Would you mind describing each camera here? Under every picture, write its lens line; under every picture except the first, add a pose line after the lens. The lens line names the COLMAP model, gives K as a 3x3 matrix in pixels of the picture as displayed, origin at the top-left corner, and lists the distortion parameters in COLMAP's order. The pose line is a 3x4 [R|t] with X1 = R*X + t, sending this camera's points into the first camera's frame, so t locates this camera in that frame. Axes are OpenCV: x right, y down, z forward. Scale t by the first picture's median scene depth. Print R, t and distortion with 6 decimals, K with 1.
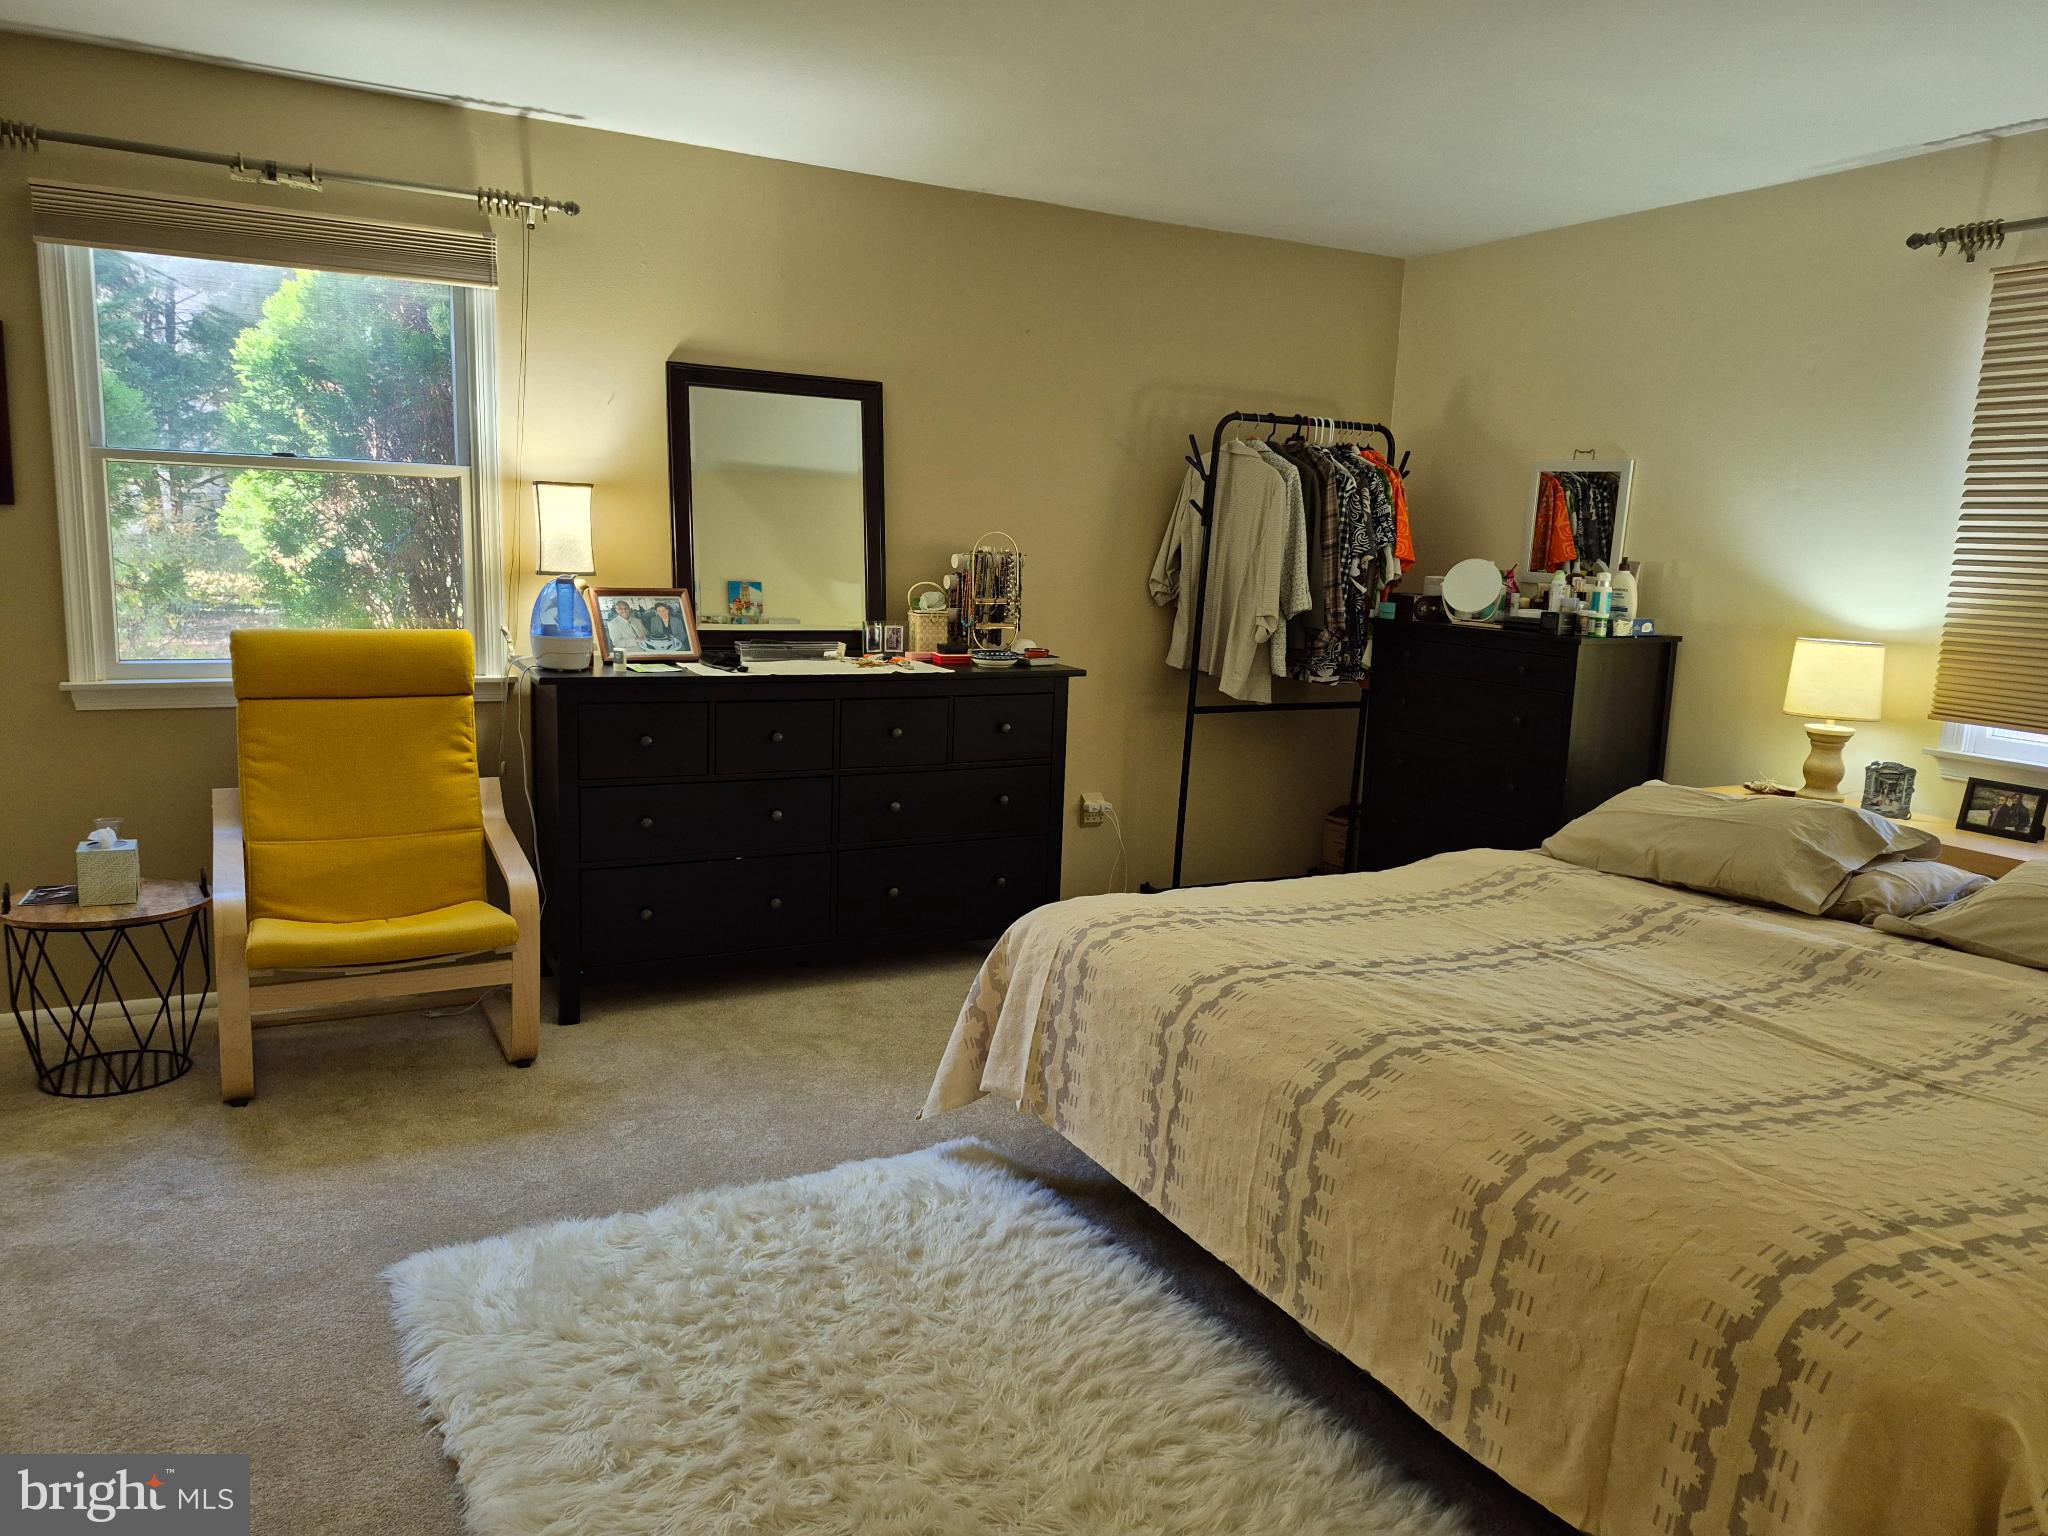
lens RADIAL K [[1428.7, 0, 1019.7], [0, 1428.7, 770.8], [0, 0, 1]] dist [0.114385, -0.152262]
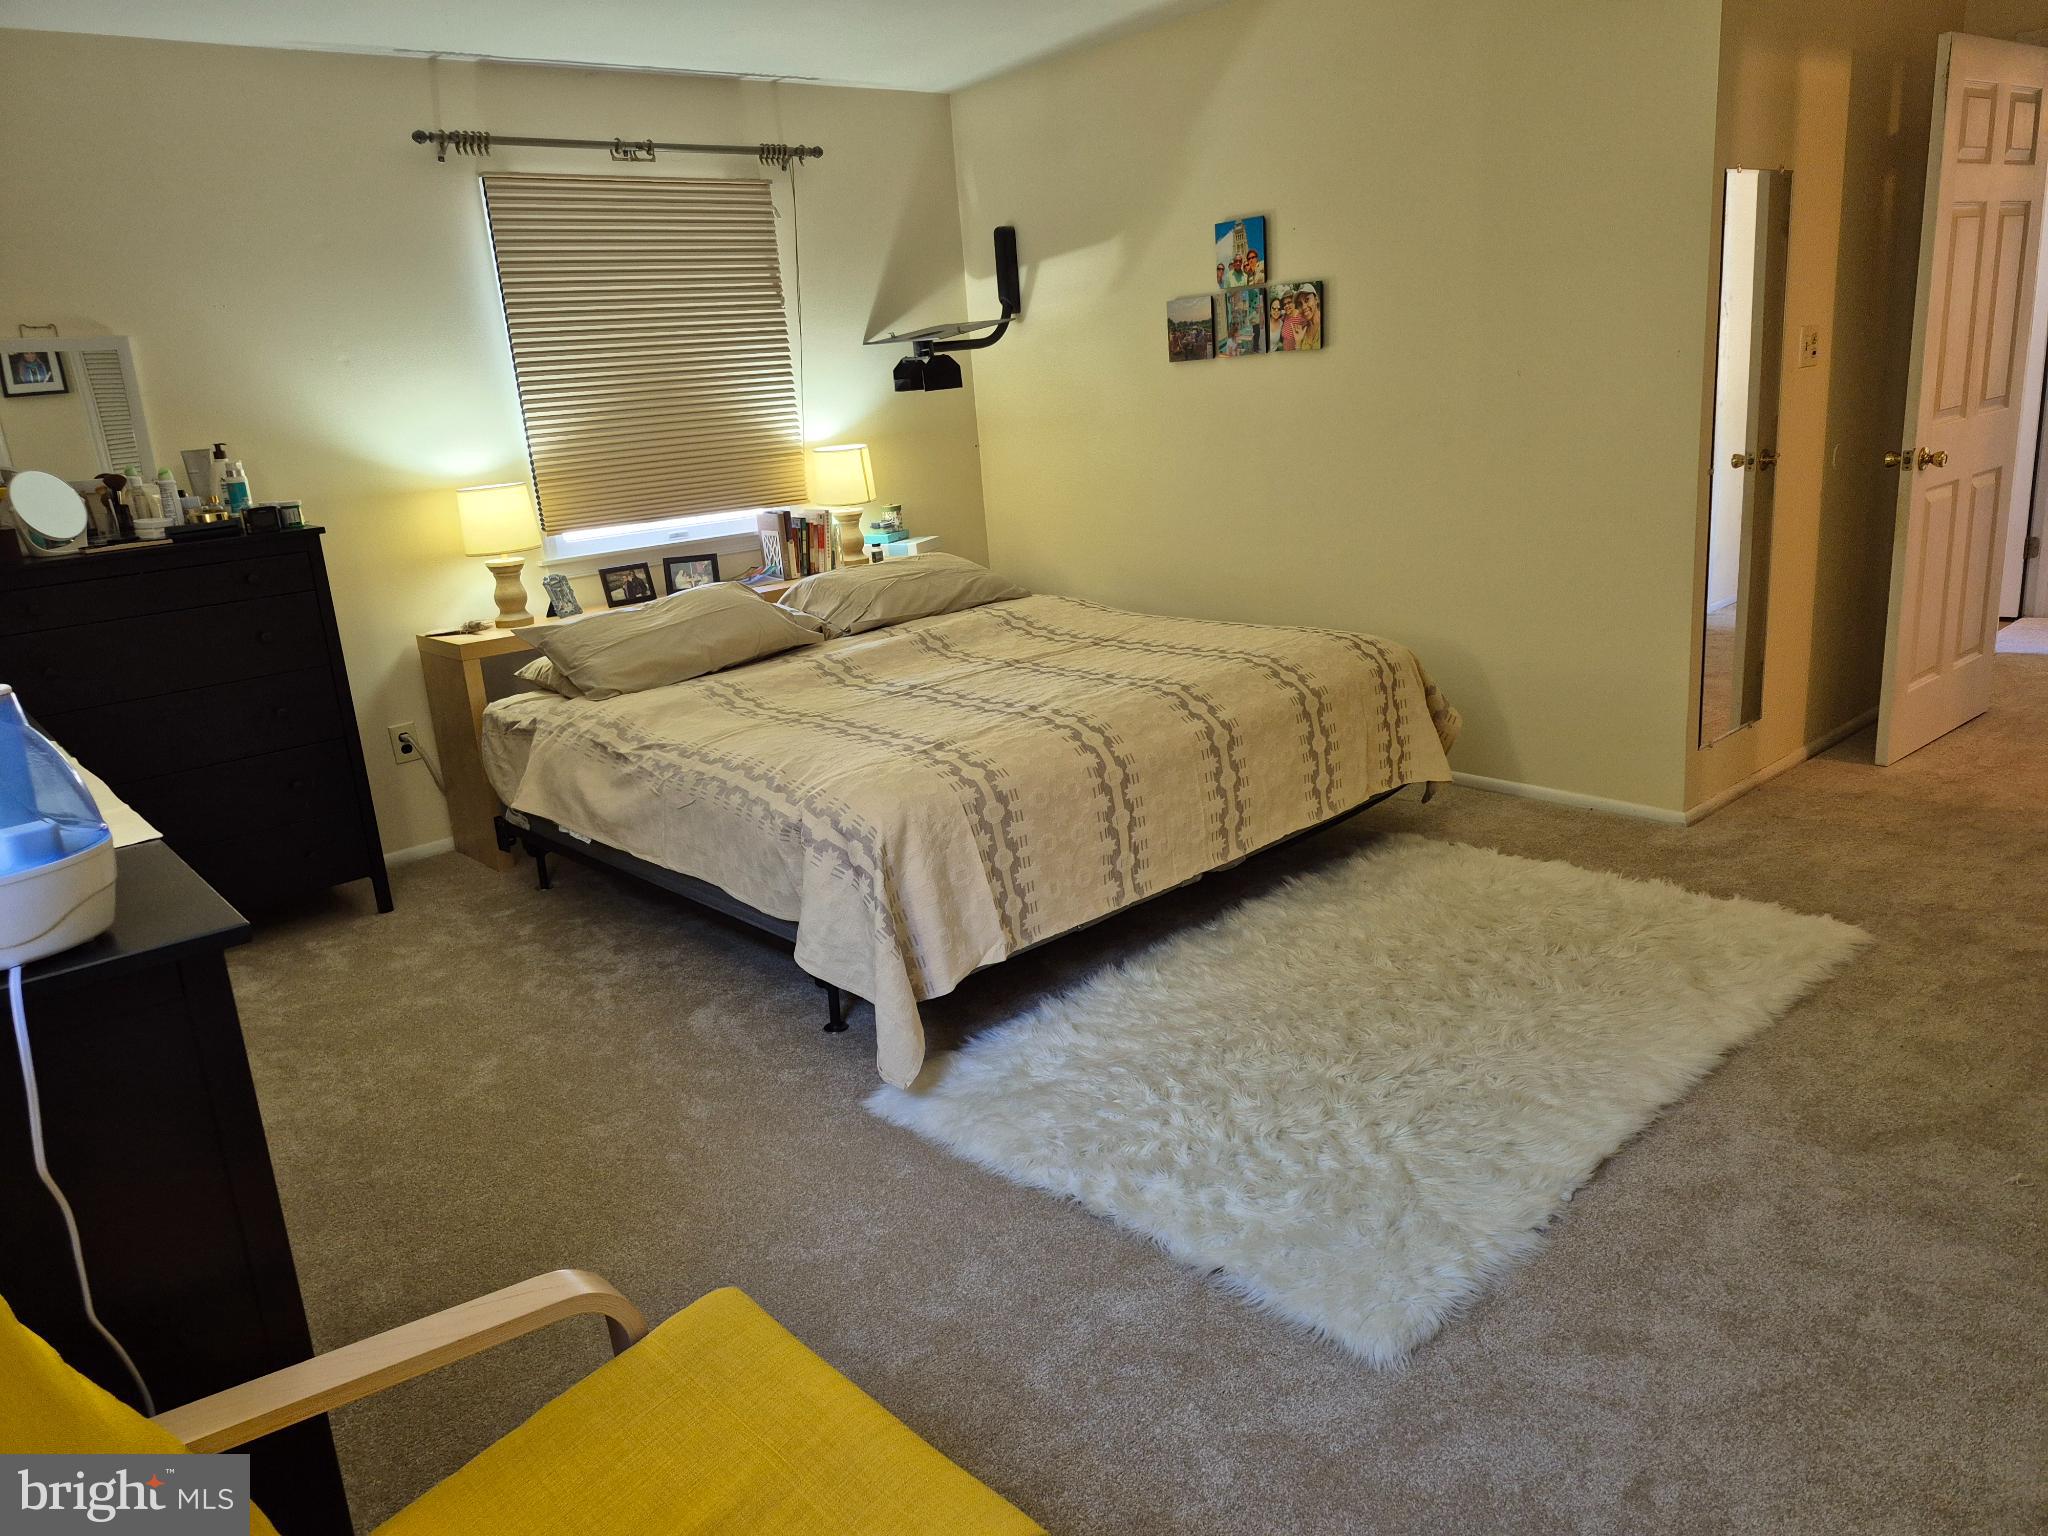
lens RADIAL K [[1428.7, 0, 1019.7], [0, 1428.7, 770.8], [0, 0, 1]] dist [0.114385, -0.152262]
pose [[-0.247602, -0.279121, 0.927785, -0.802233], [0.219283, 0.916609, 0.334279, -0.201254], [-0.943721, 0.286215, -0.165748, 0.970312]]
